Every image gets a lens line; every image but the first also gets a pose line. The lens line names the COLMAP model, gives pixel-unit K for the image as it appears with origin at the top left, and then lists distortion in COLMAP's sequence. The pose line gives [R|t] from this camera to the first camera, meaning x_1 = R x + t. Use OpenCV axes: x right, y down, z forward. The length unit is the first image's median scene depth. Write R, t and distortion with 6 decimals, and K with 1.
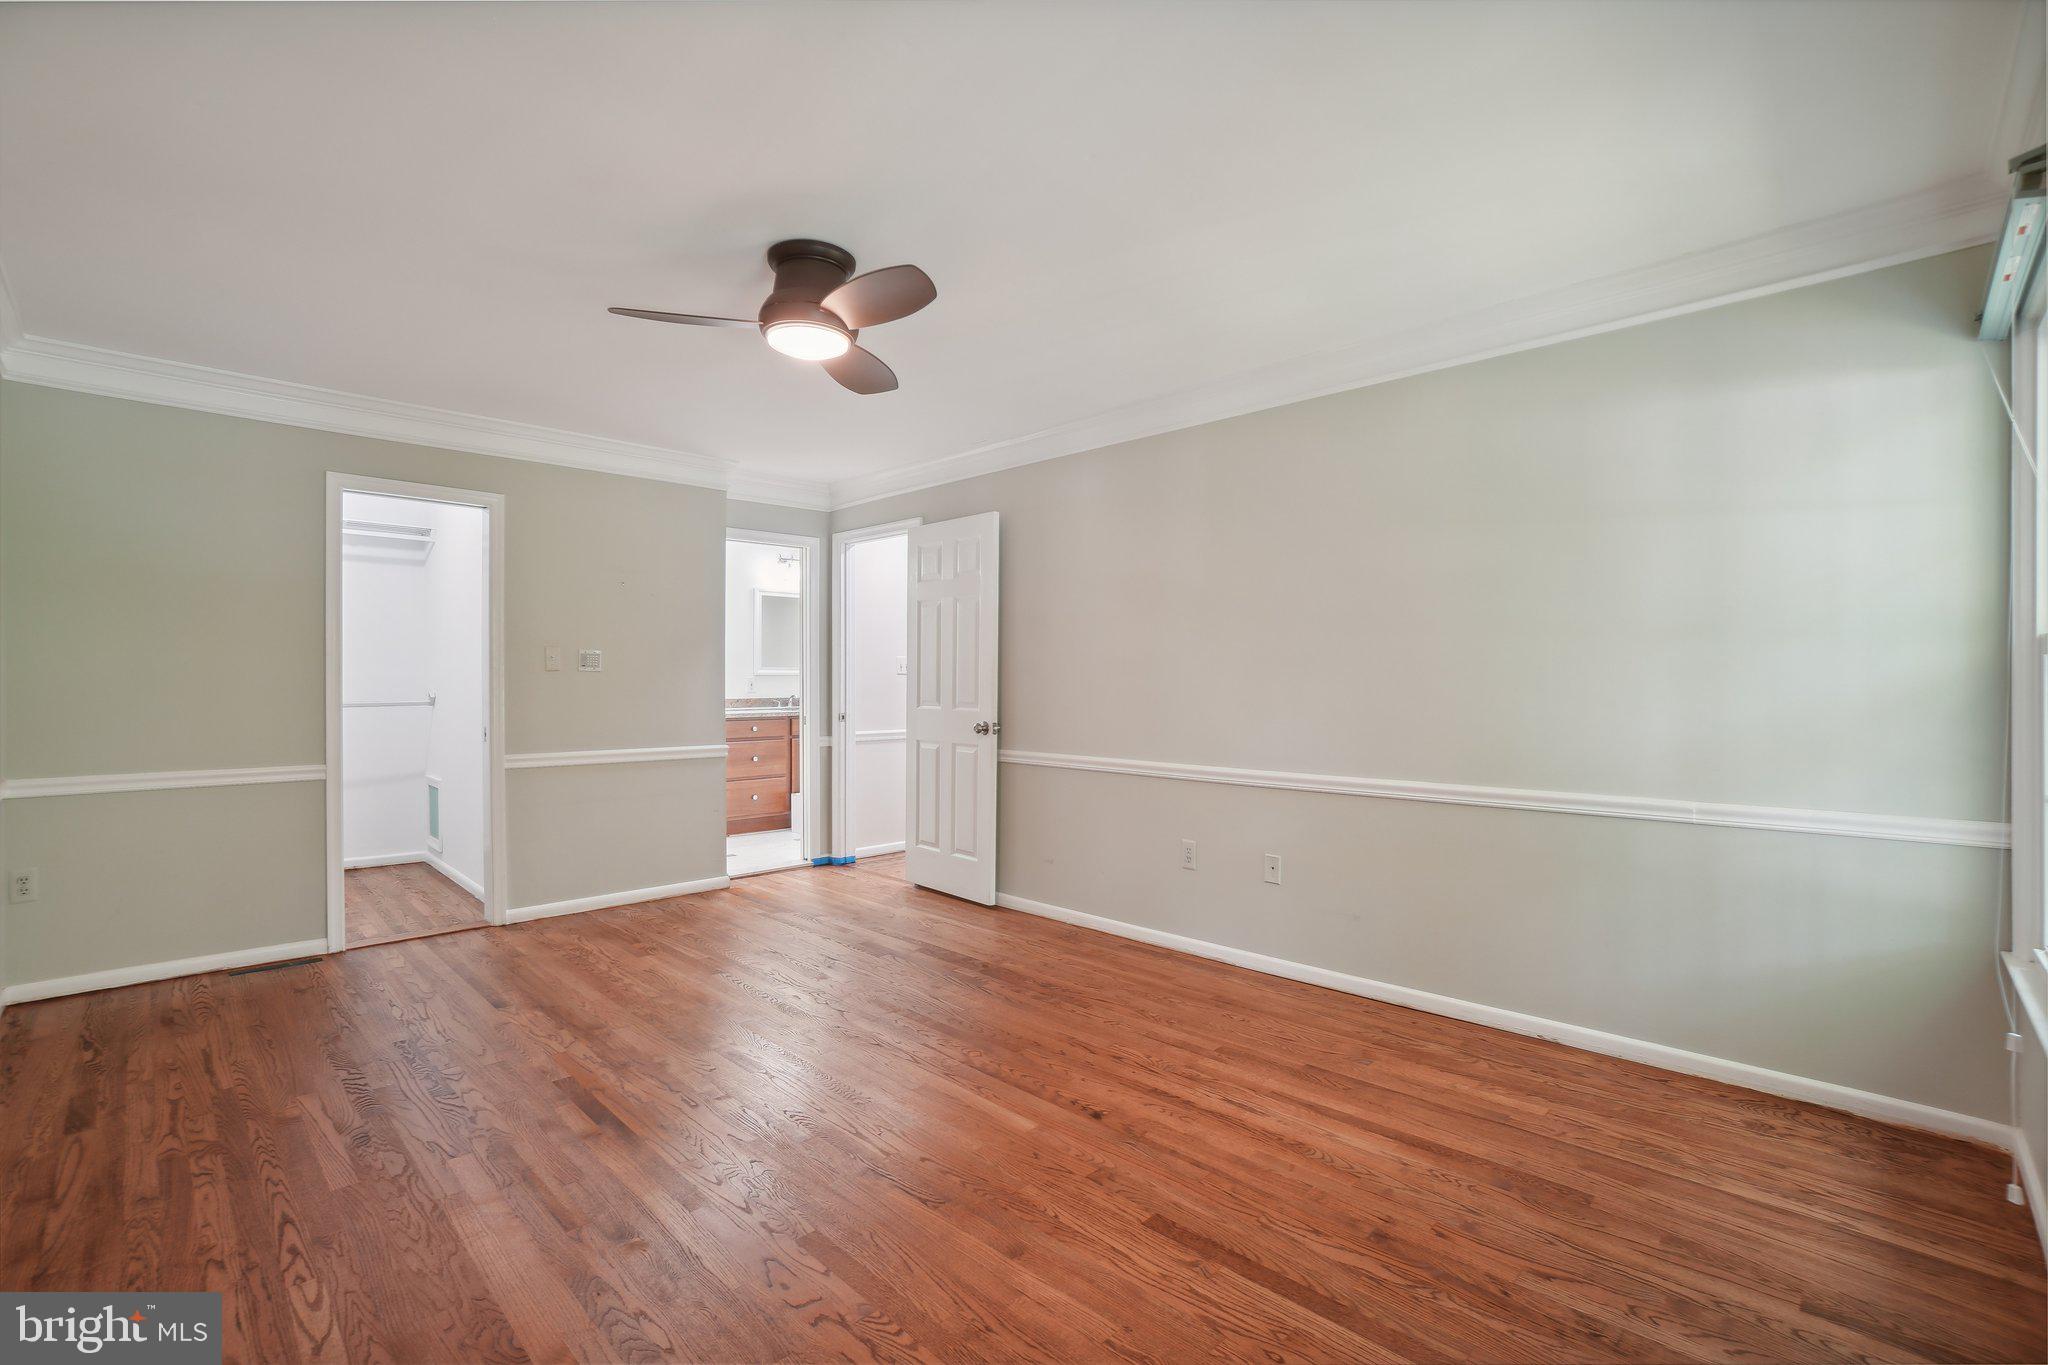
lens RADIAL K [[910.7, 0, 1016.3], [0, 910.7, 671.0], [0, 0, 1]] dist [-0.060092, 0.017412]
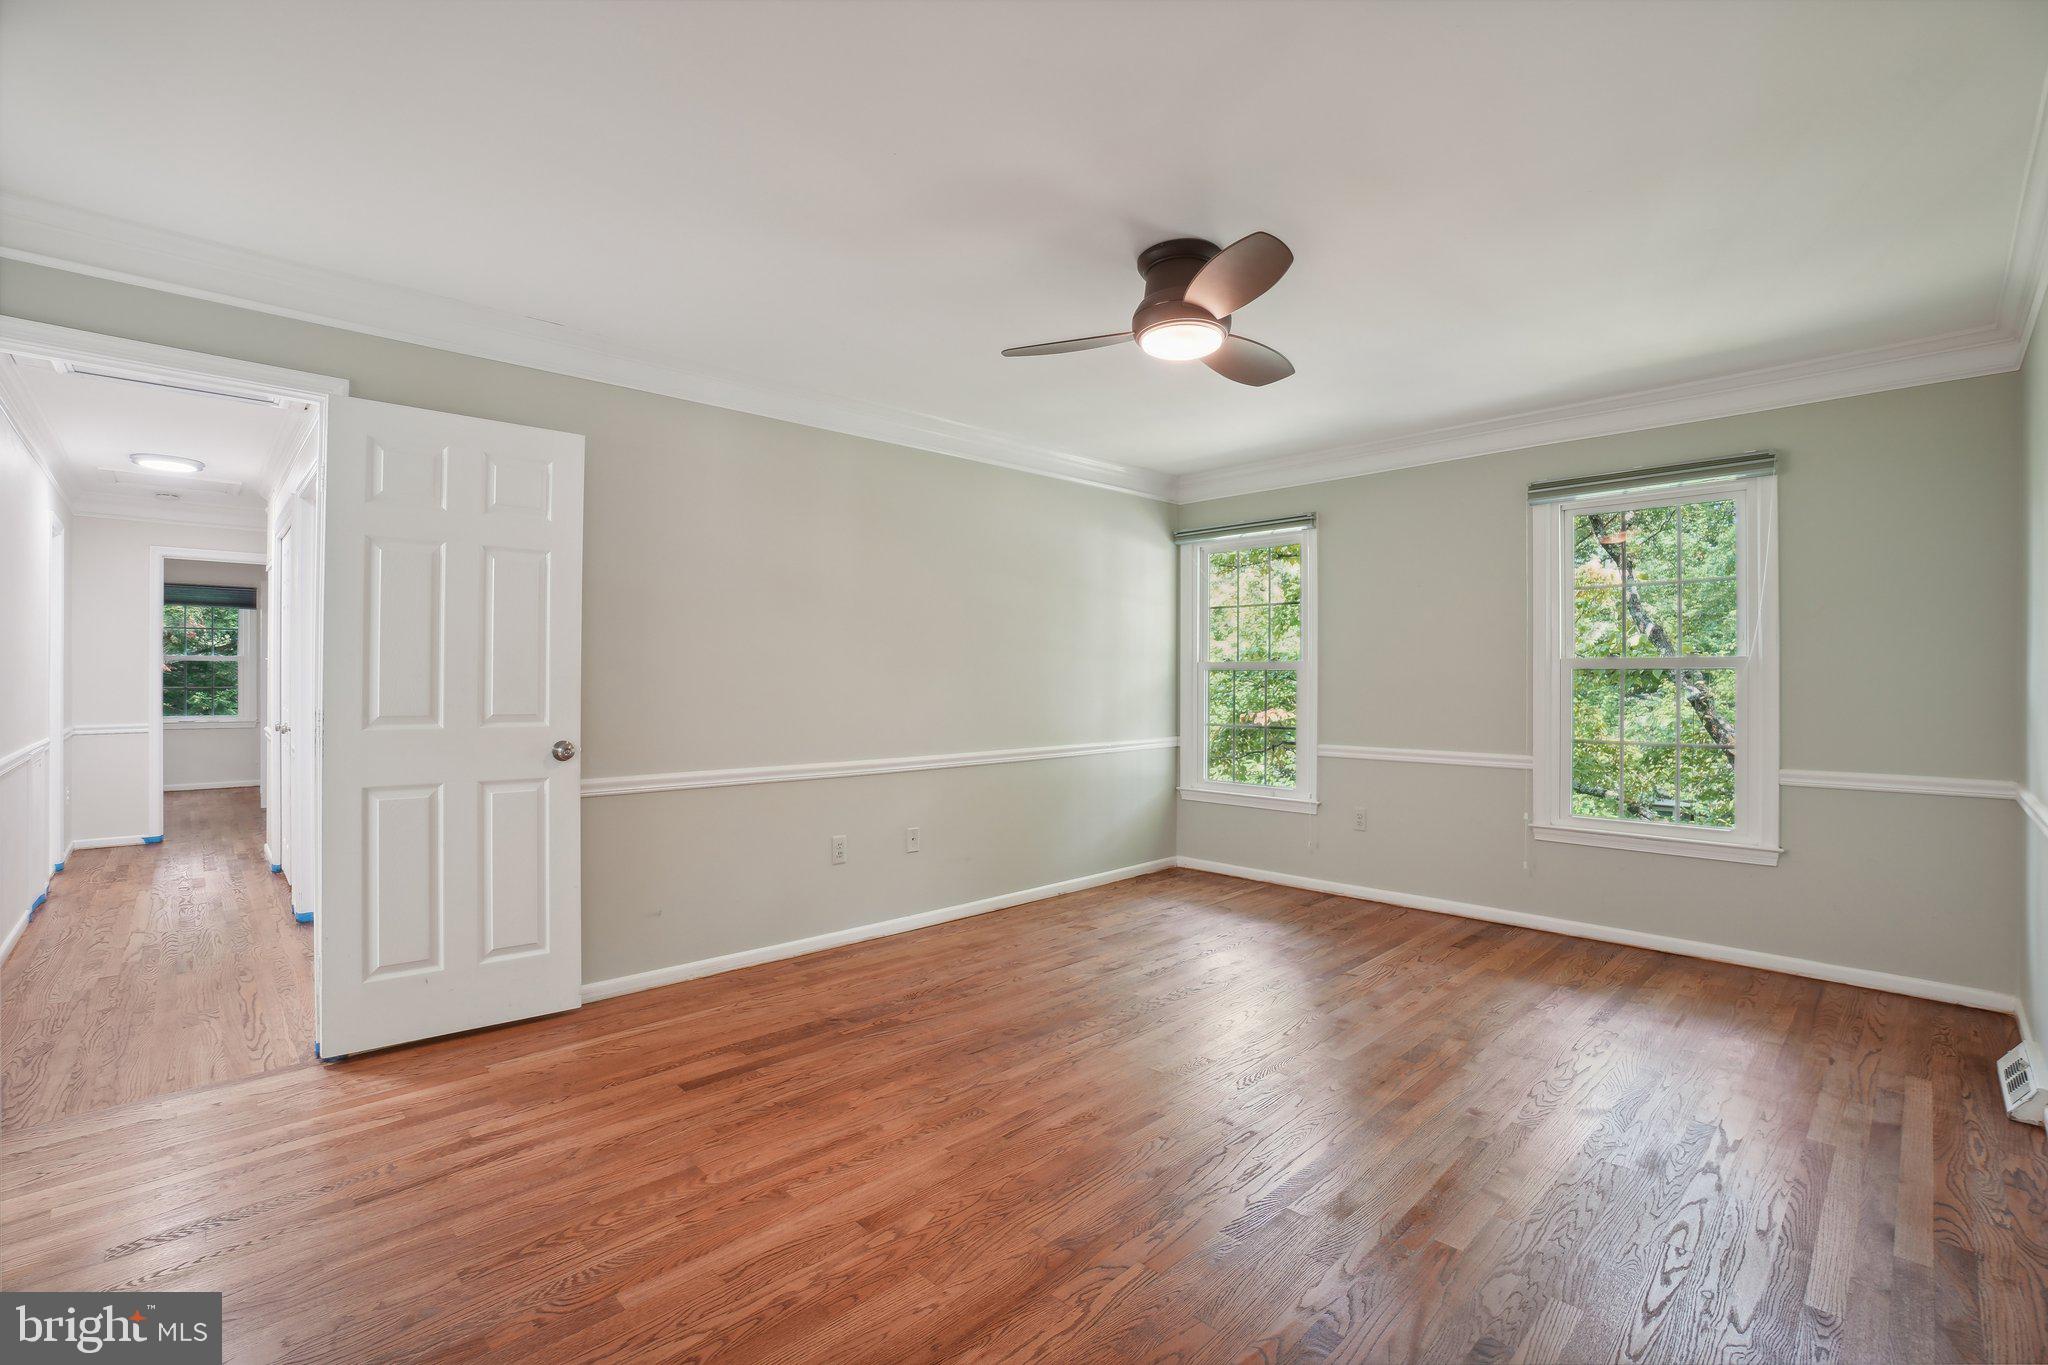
lens RADIAL K [[910.7, 0, 1016.3], [0, 910.7, 671.0], [0, 0, 1]] dist [-0.060092, 0.017412]
pose [[0.019706, 0.006705, 0.999783, -0.884327], [-0.011285, 0.999915, -0.006483, 0.005210], [-0.999742, -0.011155, 0.019780, 0.832420]]
